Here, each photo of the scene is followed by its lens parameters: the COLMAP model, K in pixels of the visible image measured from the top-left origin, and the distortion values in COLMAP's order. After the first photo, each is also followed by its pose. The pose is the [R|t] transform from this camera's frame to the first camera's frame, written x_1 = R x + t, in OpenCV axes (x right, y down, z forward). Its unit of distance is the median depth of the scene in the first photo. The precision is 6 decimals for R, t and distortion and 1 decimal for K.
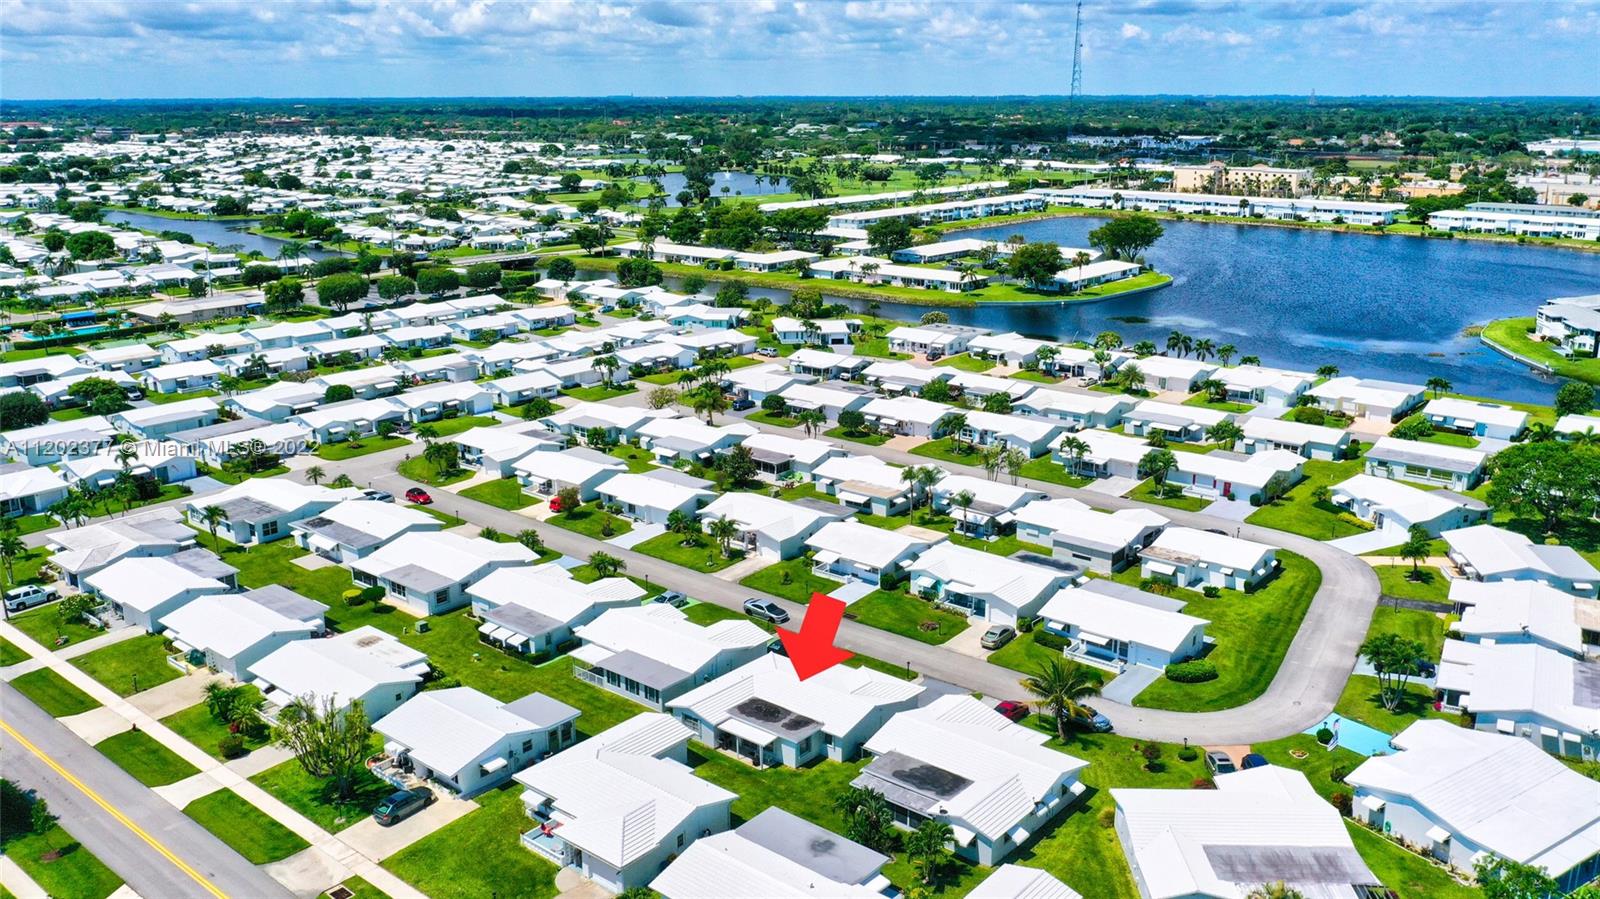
lens RADIAL K [[1294.2, 0, 790.7], [0, 1294.2, 457.5], [0, 0, 1]] dist [-0.005969, -0.007482]
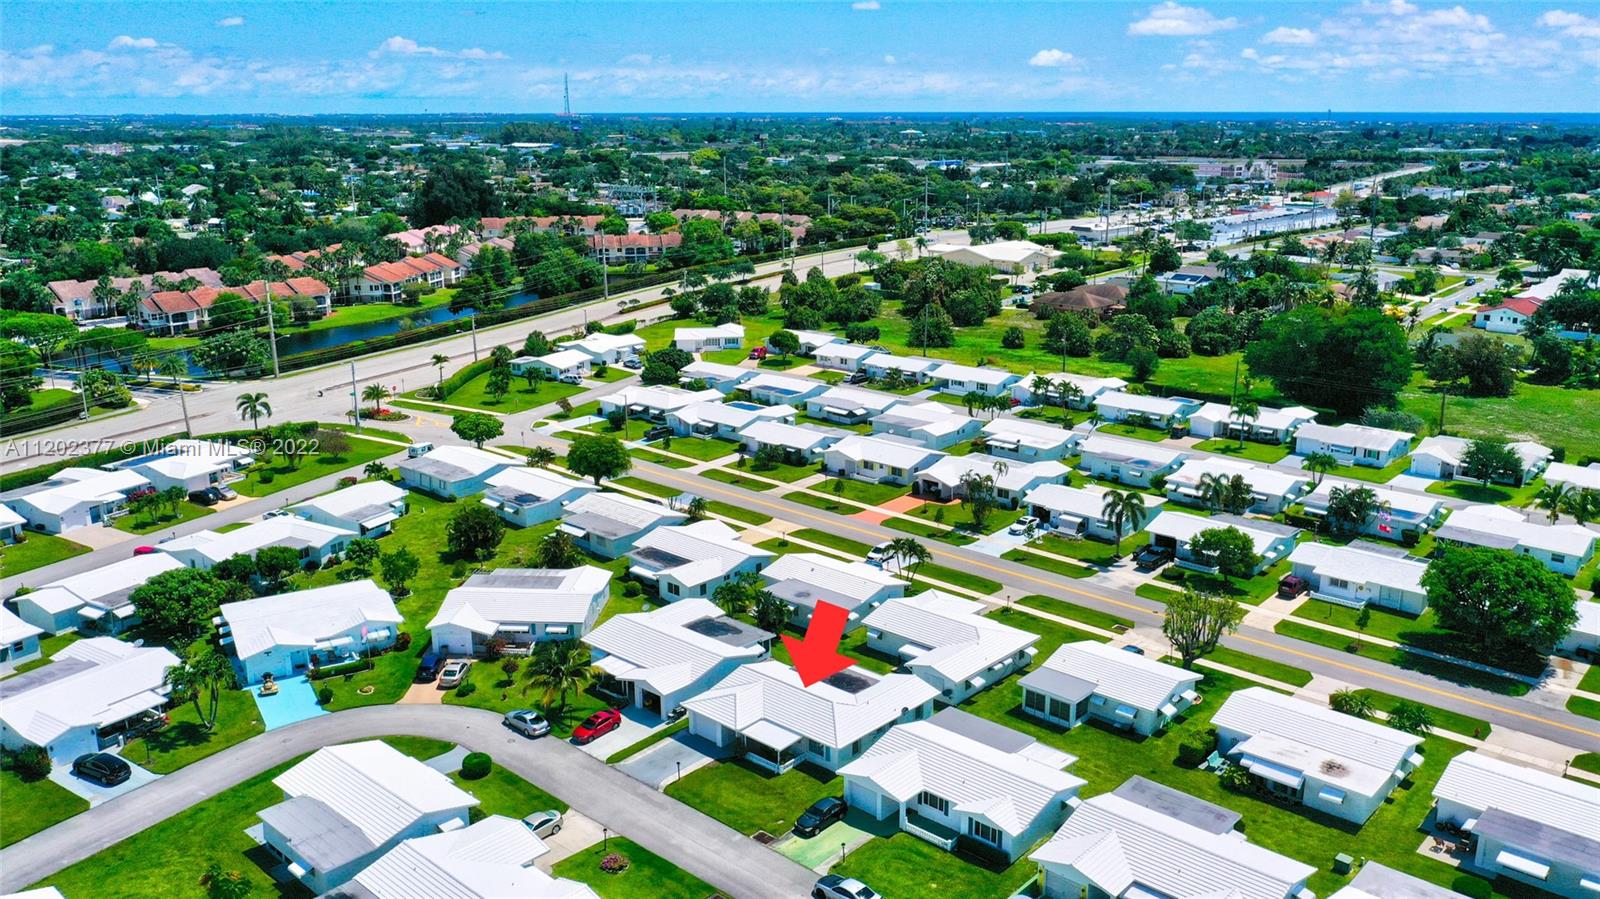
lens RADIAL K [[1294.2, 0, 795.4], [0, 1294.2, 455.1], [0, 0, 1]] dist [-0.005969, -0.007482]
pose [[-0.999435, -0.001243, 0.033591, -0.006809], [0.016306, 0.855941, 0.516817, -0.220566], [-0.029394, 0.517073, -0.855437, 0.784190]]
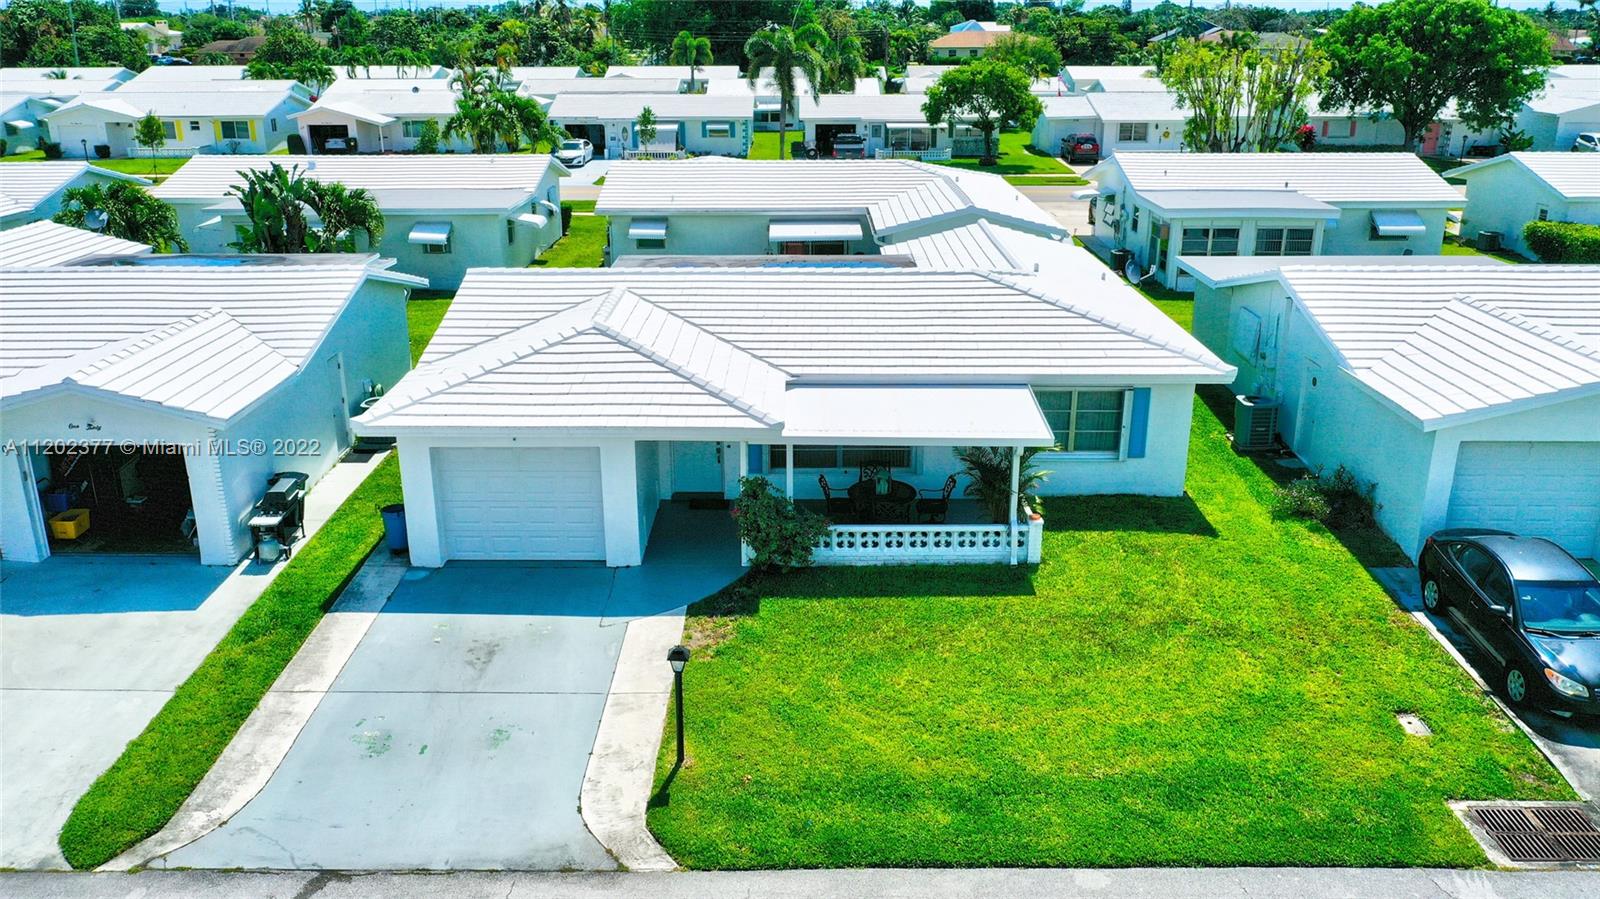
lens RADIAL K [[1294.2, 0, 797.5], [0, 1294.2, 450.0], [0, 0, 1]] dist [-0.005969, -0.007482]
pose [[-0.766541, 0.212816, -0.605907, 0.076577], [-0.166771, 0.845159, 0.507833, 0.038036], [0.620163, 0.490322, -0.612358, 0.517269]]
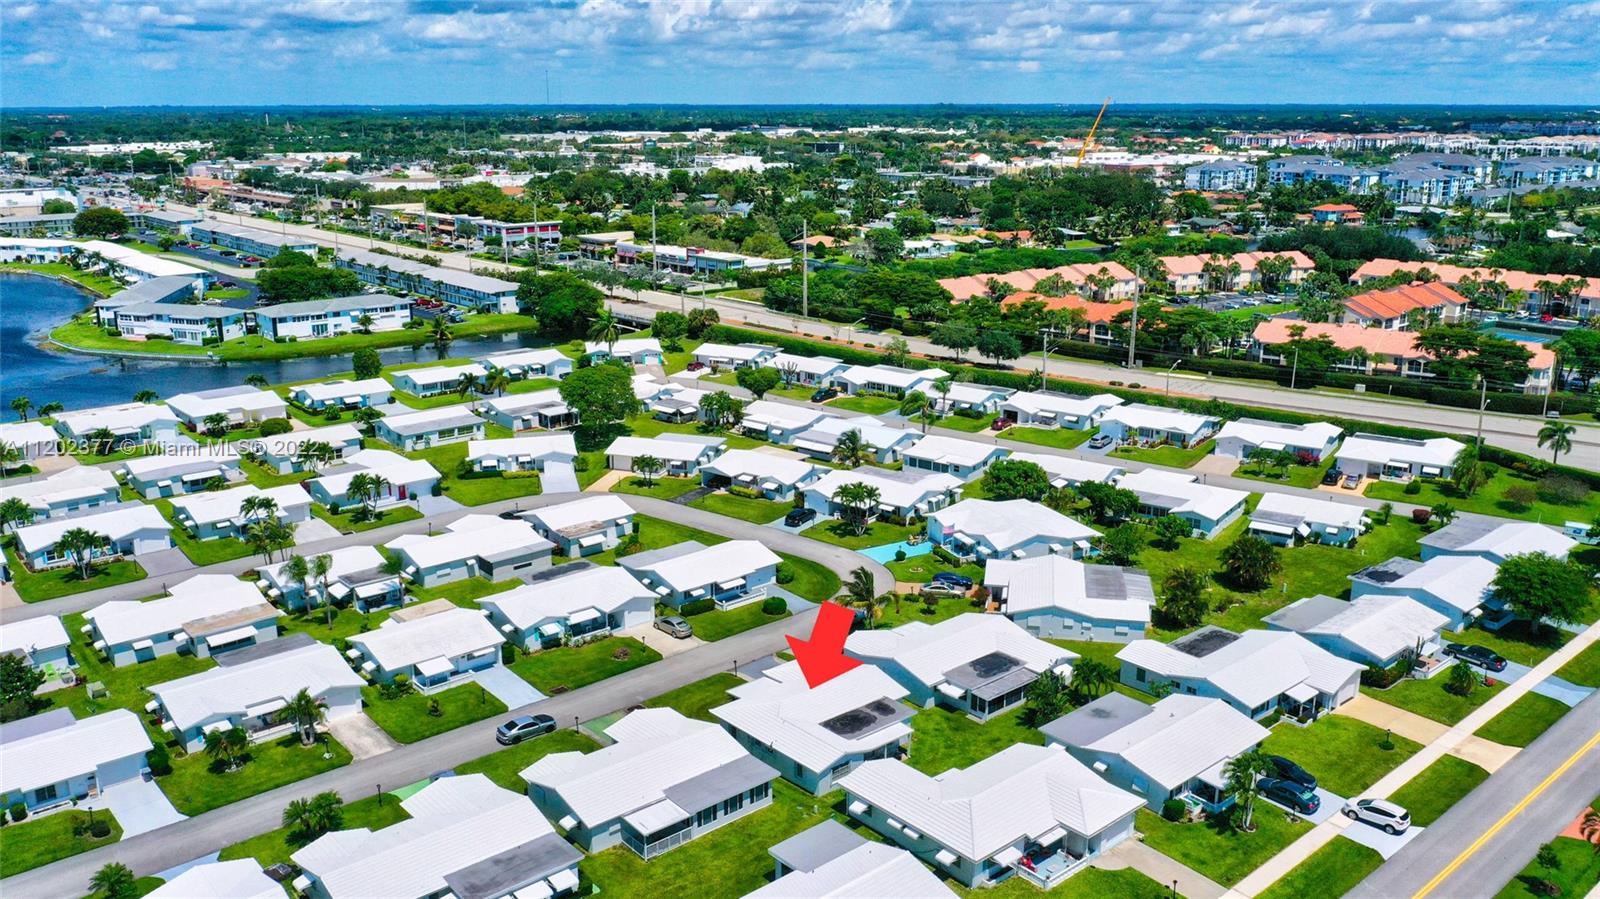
lens RADIAL K [[1294.2, 0, 802.6], [0, 1294.2, 441.5], [0, 0, 1]] dist [-0.005969, -0.007482]
pose [[0.150864, -0.249474, 0.956558, -0.396281], [0.268962, 0.941488, 0.203124, -0.093081], [-0.951262, 0.226633, 0.209135, 0.338971]]
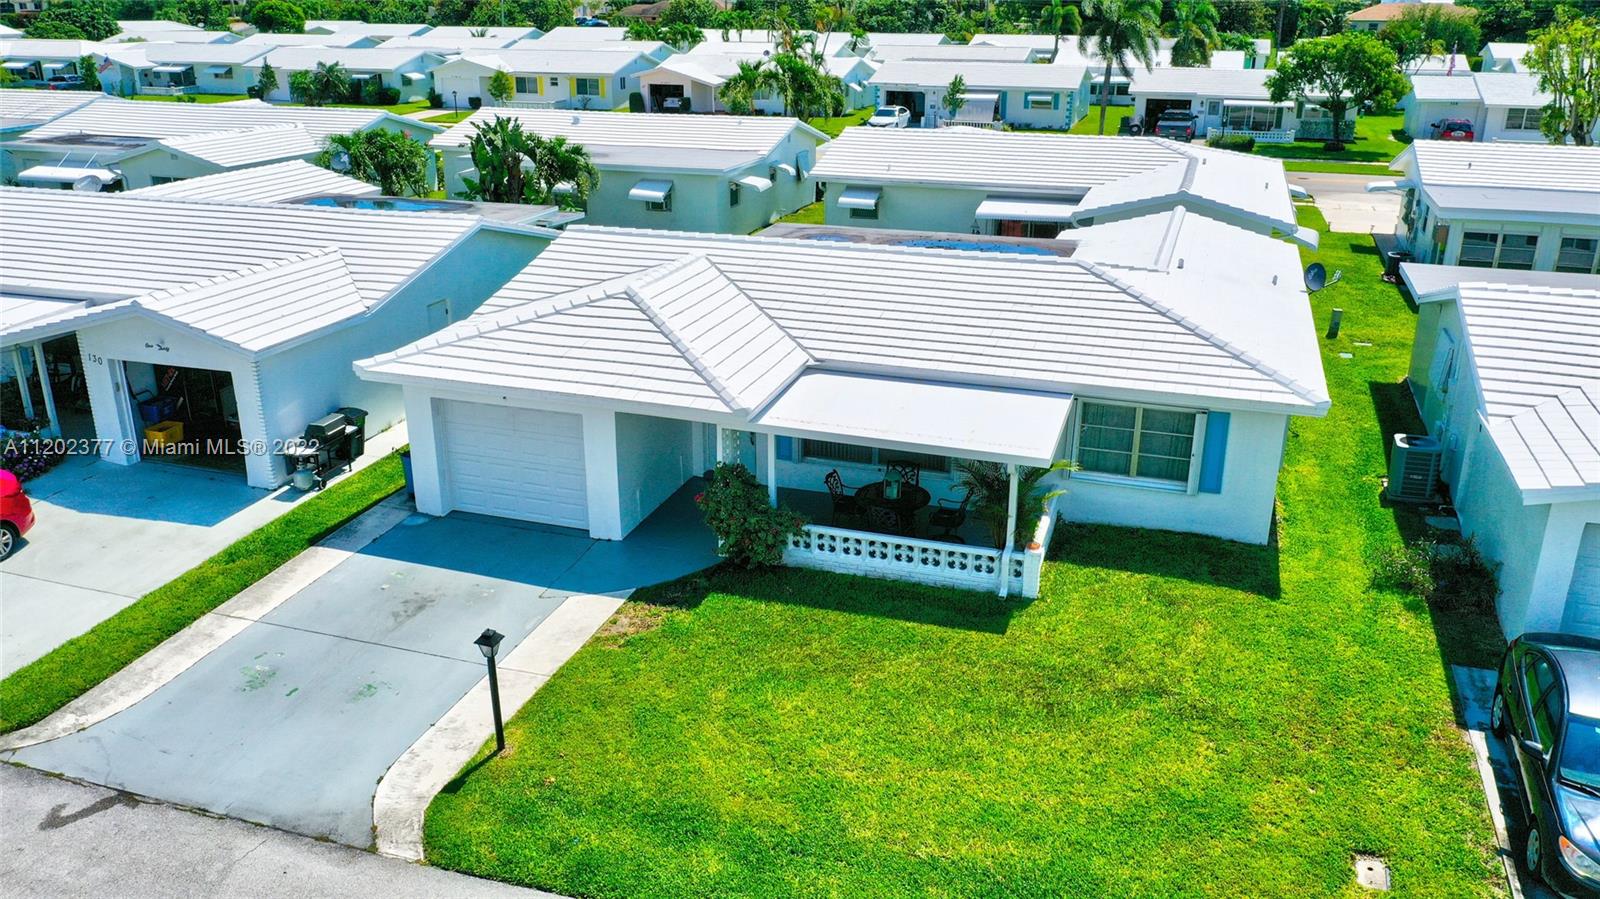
lens RADIAL K [[1294.2, 0, 781.9], [0, 1294.2, 444.3], [0, 0, 1]] dist [-0.005969, -0.007482]
pose [[-0.931356, 0.127056, -0.341222, 0.051789], [-0.094061, 0.821373, 0.562582, 0.037087], [0.351750, 0.556060, -0.753040, 0.524763]]
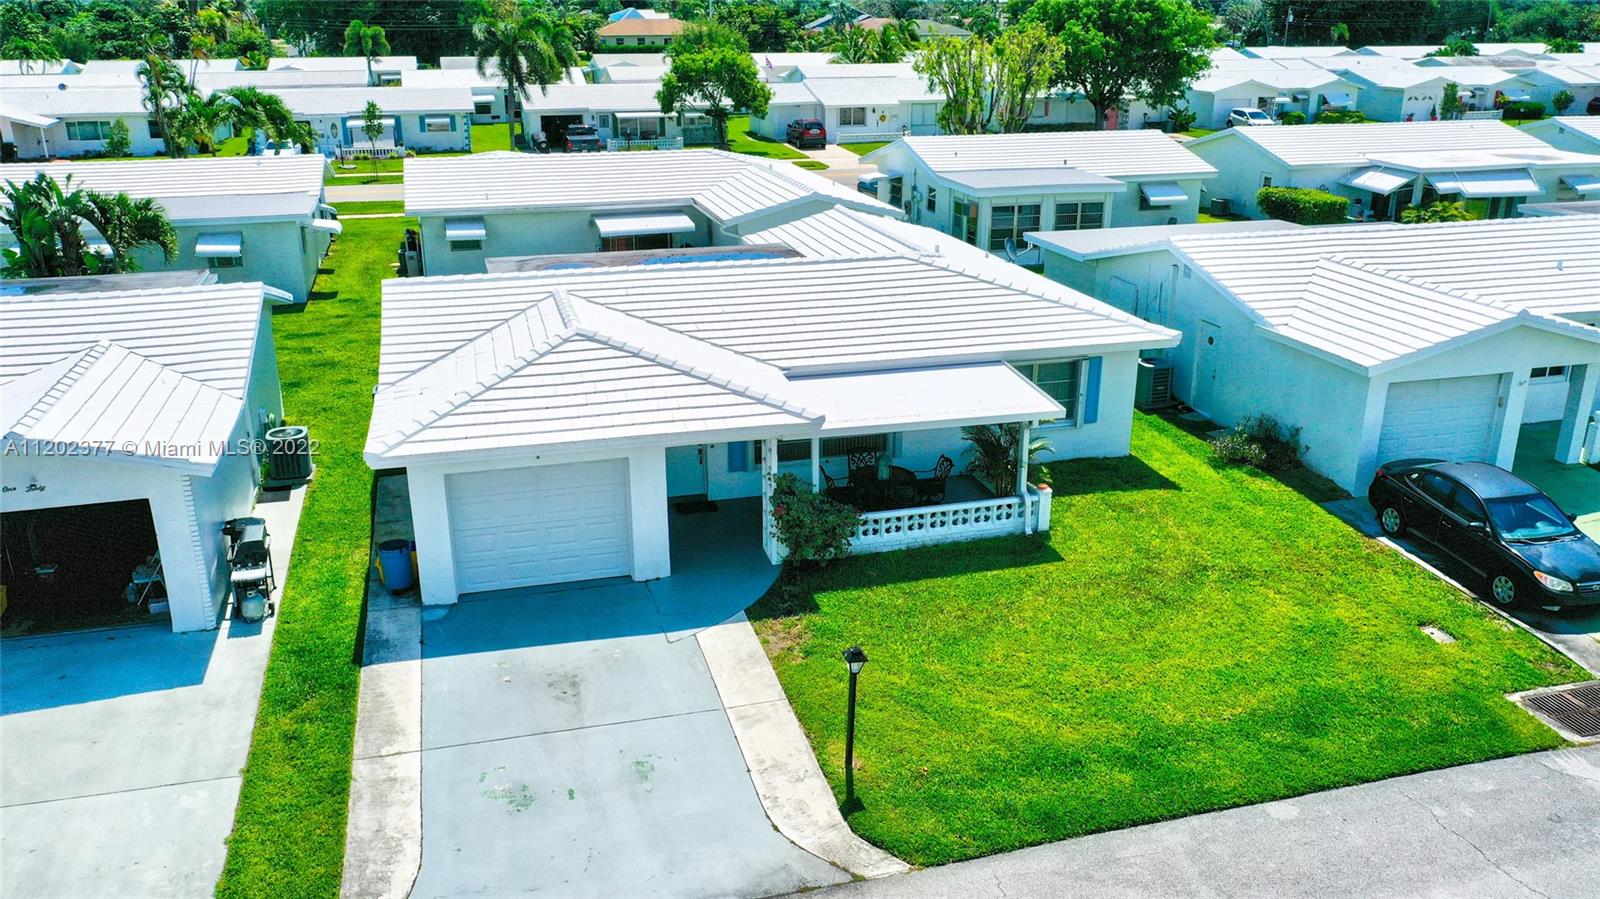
lens RADIAL K [[1294.2, 0, 809.9], [0, 1294.2, 448.9], [0, 0, 1]] dist [-0.005969, -0.007482]
pose [[-0.558253, 0.277522, -0.781879, 0.091825], [-0.220894, 0.858666, 0.462493, 0.042663], [0.799725, 0.430900, -0.418049, 0.500012]]
